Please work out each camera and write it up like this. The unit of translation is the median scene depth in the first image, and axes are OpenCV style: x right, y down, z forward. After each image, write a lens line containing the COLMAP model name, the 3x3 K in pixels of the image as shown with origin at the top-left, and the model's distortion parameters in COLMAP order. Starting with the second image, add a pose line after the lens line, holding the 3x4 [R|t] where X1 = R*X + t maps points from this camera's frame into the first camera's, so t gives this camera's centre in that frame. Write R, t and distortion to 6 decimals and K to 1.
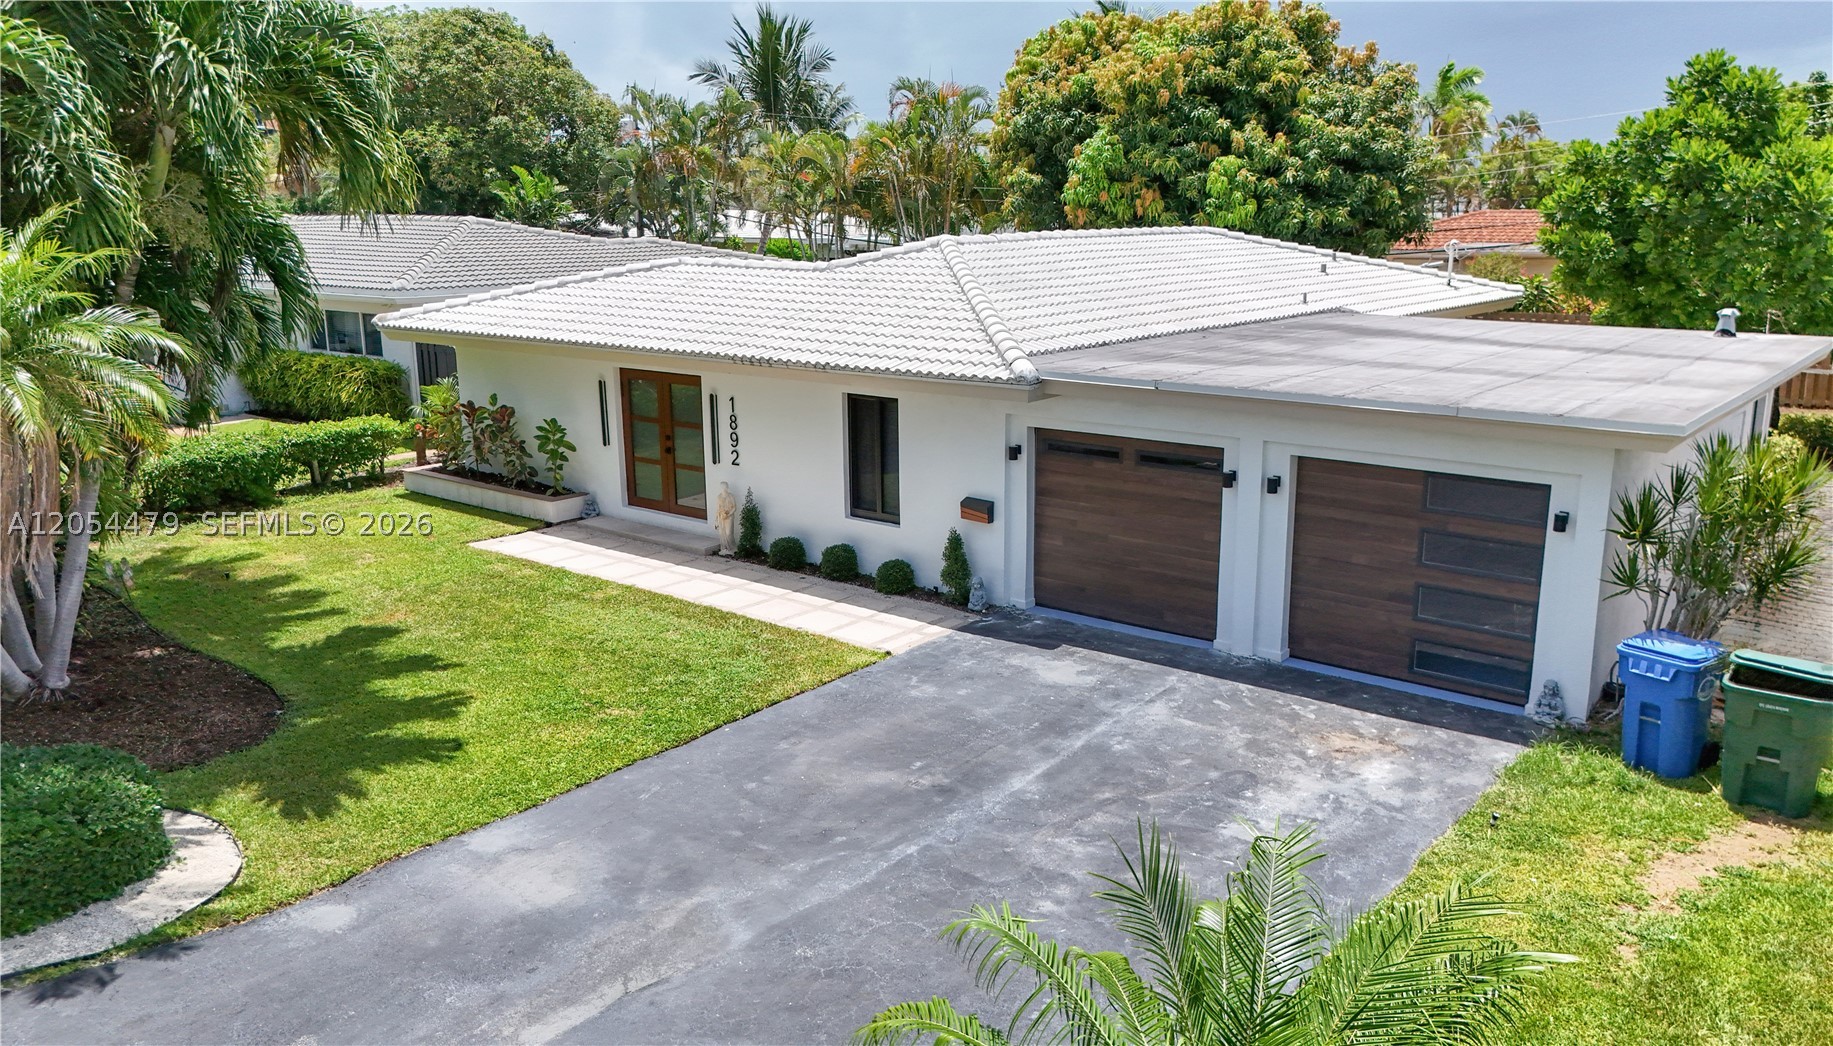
lens RADIAL K [[1373.4, 0, 916.5], [0, 1373.4, 523.0], [0, 0, 1]] dist [0.007672, -0.000728]
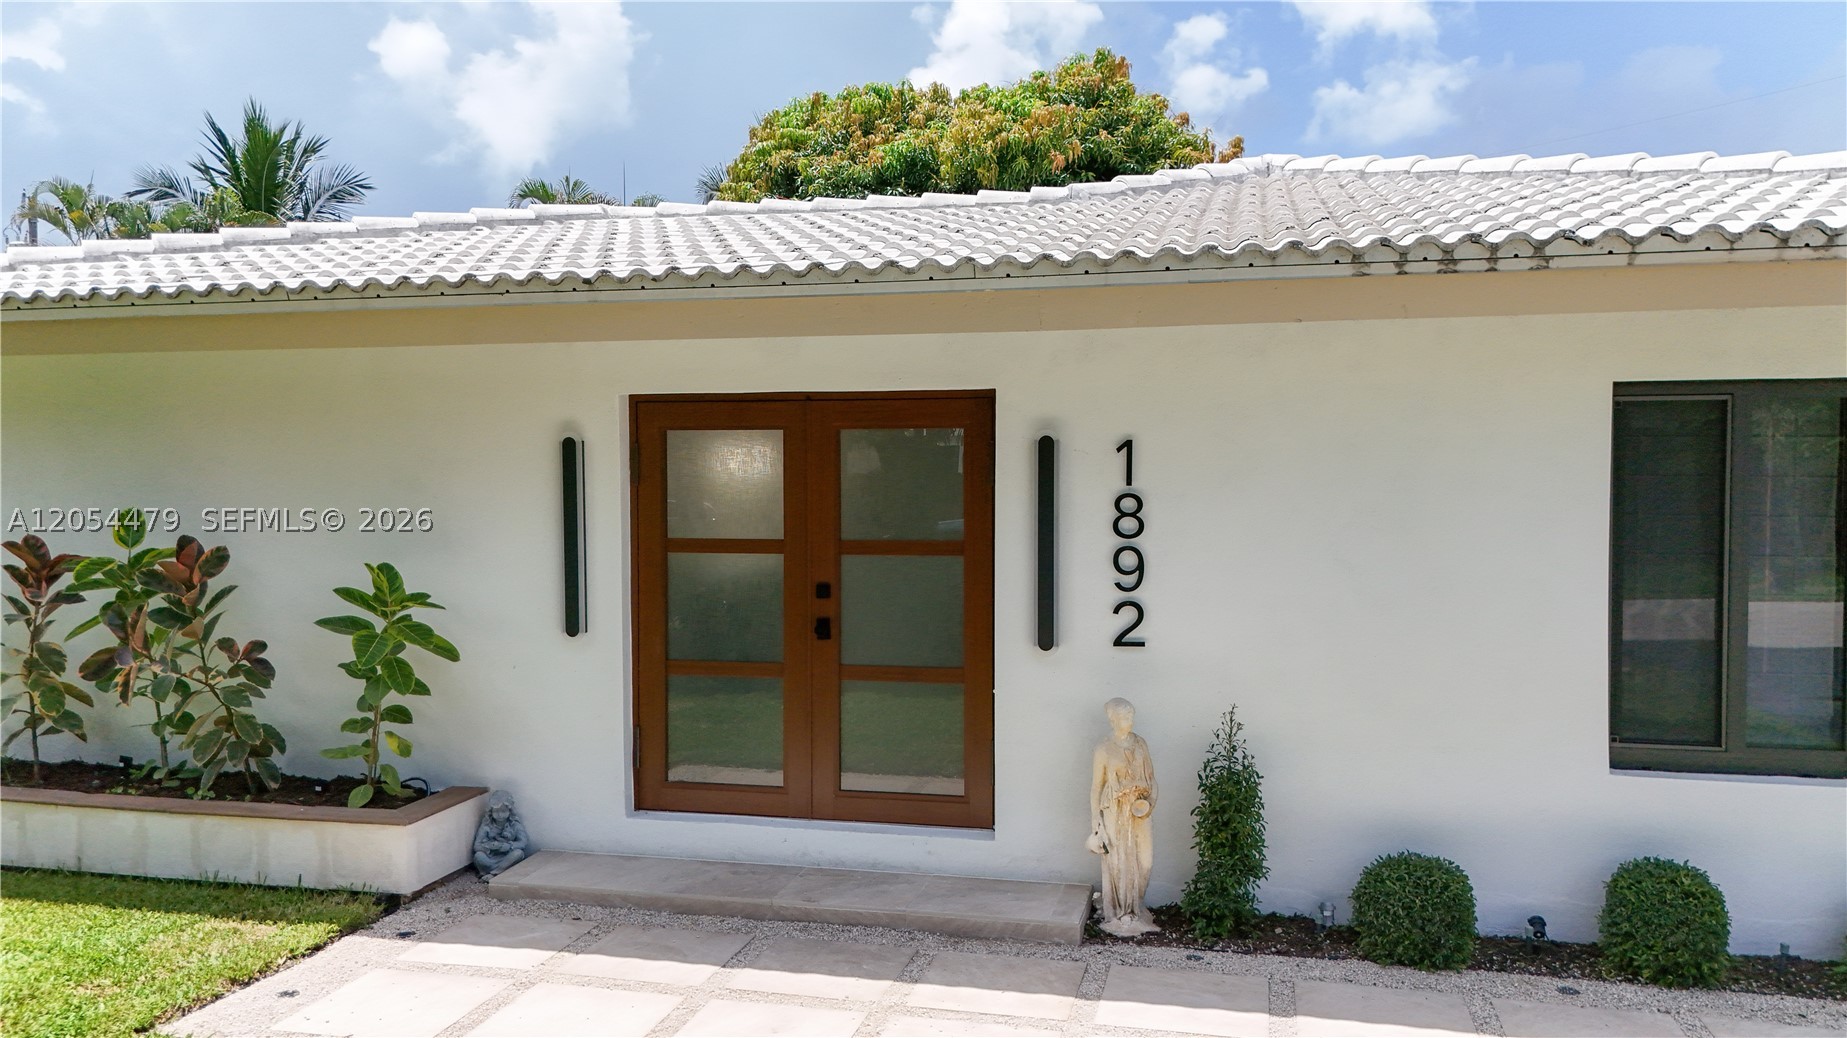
lens RADIAL K [[1414.6, 0, 916.1], [0, 1414.6, 476.5], [0, 0, 1]] dist [0.071901, -0.102738]
pose [[0.906645, 0.002942, 0.421885, -0.344961], [0.092115, 0.974469, -0.204754, -0.018011], [-0.411716, 0.224502, 0.883226, 0.761848]]
